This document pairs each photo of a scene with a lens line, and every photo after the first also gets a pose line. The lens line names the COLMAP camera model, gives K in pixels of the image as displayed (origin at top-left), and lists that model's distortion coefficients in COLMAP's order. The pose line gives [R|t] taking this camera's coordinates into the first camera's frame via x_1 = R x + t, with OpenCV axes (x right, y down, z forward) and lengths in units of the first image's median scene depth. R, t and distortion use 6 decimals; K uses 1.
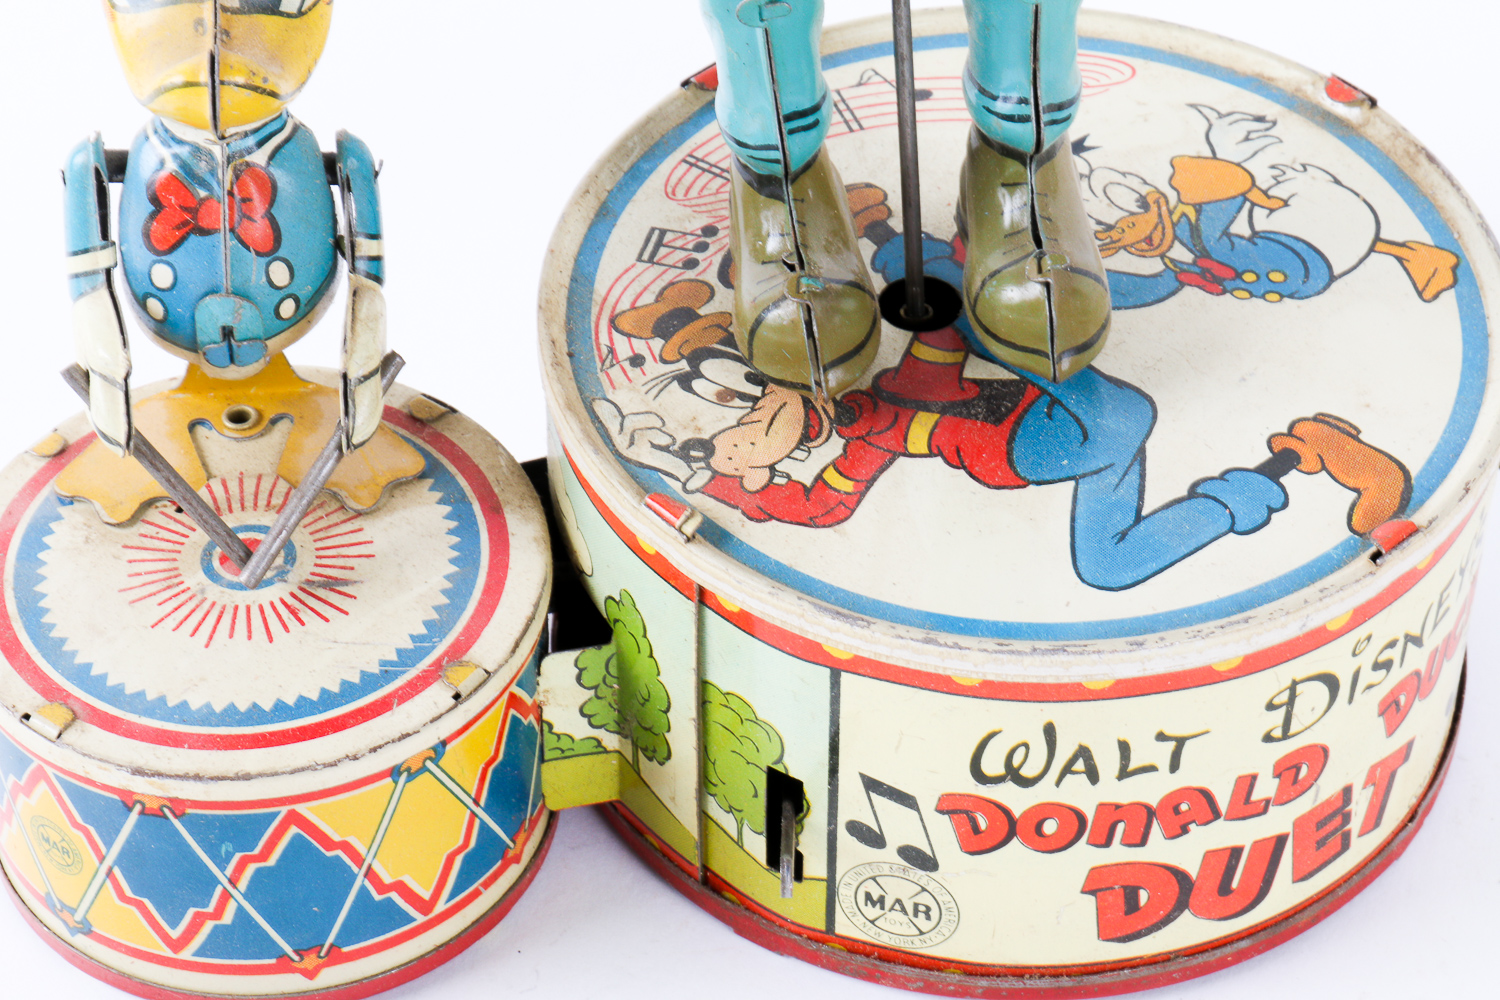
lens RADIAL K [[4198.2, 0, 748.0], [0, 4198.2, 500.8], [0, 0, 1]] dist [0.119980, 0.000000]
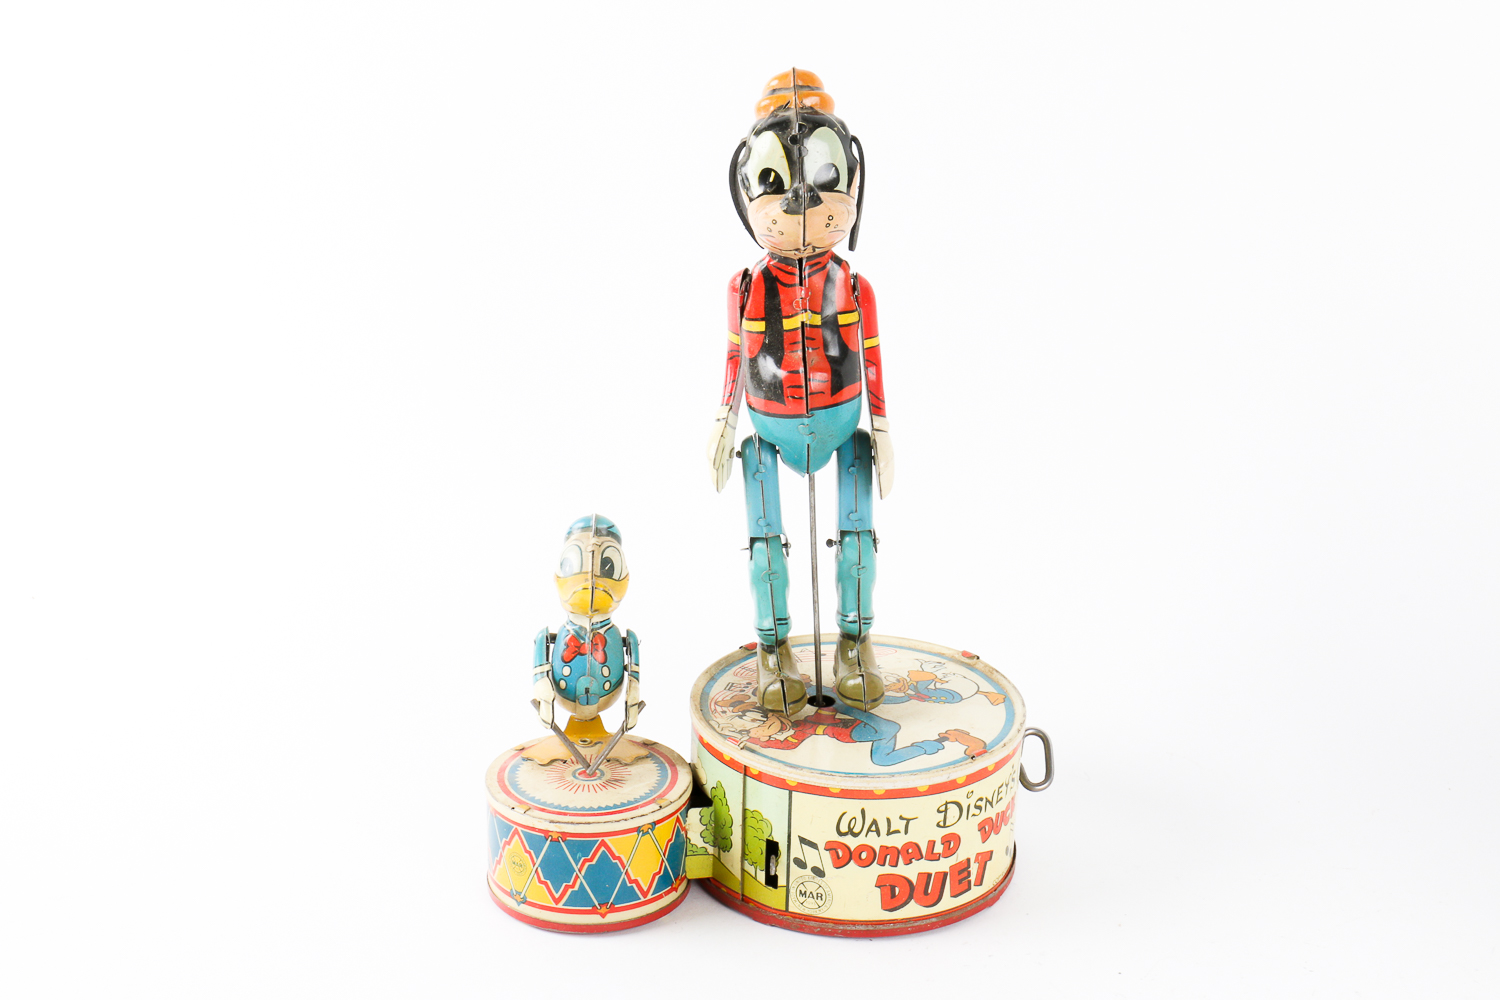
lens RADIAL K [[2440.7, 0, 751.6], [0, 2440.7, 499.3], [0, 0, 1]] dist [0.018443, 0.000000]
pose [[0.999760, 0.021806, -0.001997, -0.007123], [-0.020733, 0.913337, -0.406677, 0.530983], [-0.007044, 0.406621, 0.913570, -0.624119]]
